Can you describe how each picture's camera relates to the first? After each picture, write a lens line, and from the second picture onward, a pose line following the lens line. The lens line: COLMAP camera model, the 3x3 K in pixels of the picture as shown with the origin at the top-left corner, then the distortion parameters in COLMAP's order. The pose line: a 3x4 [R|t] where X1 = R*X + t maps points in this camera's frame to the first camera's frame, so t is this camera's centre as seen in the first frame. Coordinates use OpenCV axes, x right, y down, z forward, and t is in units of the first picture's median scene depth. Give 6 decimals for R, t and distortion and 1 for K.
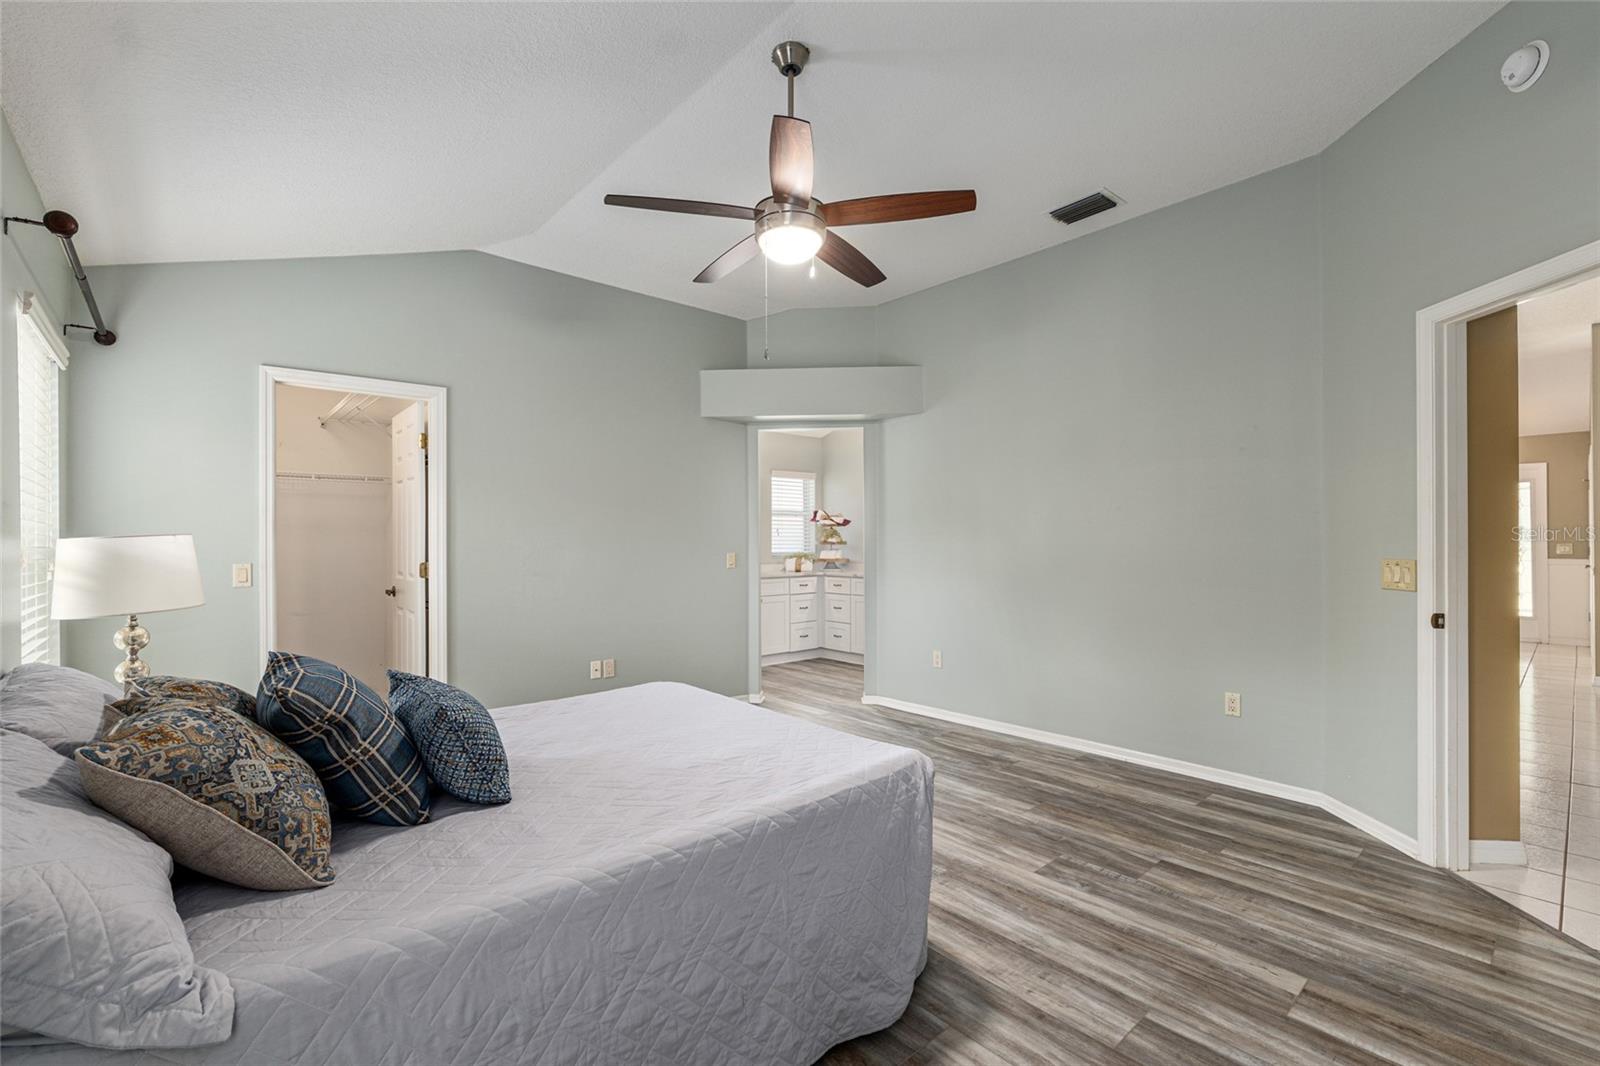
lens RADIAL K [[700.7, 0, 800.0], [0, 700.7, 533.0], [0, 0, 1]] dist [-0.004858, -0.000877]
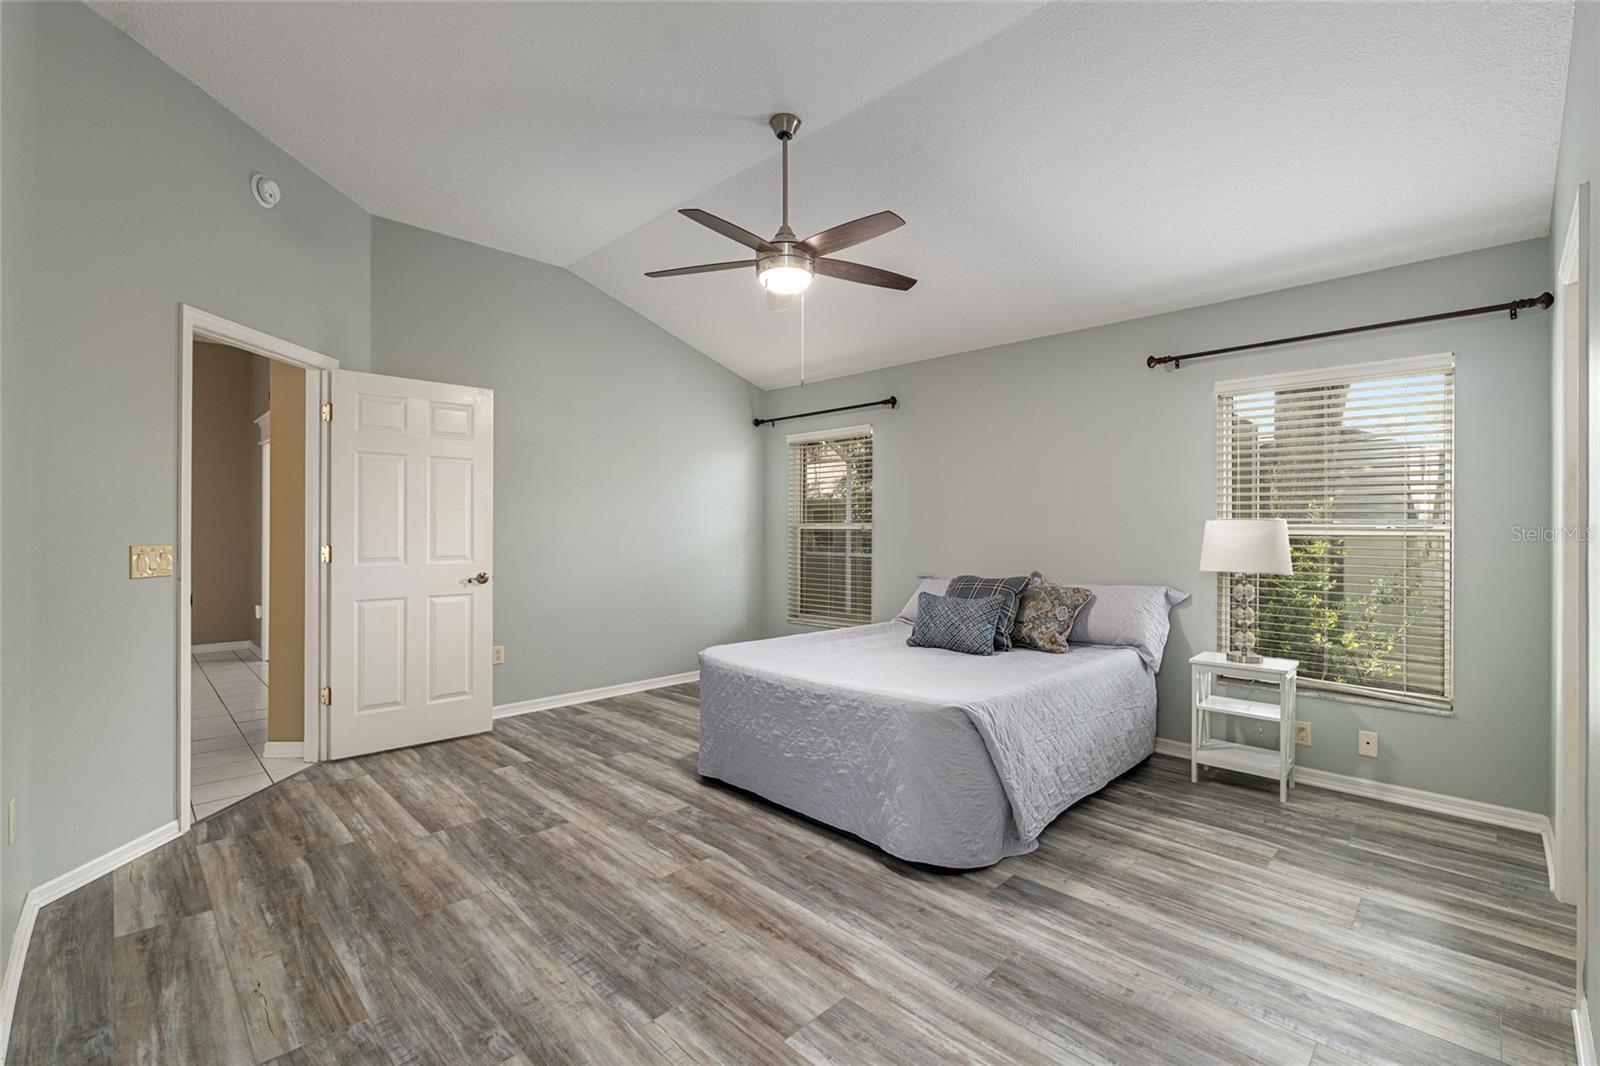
lens RADIAL K [[700.7, 0, 800.0], [0, 700.7, 533.0], [0, 0, 1]] dist [-0.004858, -0.000877]
pose [[-0.998123, 0.004769, -0.061048, 0.035405], [0.004501, 0.999980, 0.004538, 0.023030], [0.061068, 0.004255, -0.998125, 2.149268]]
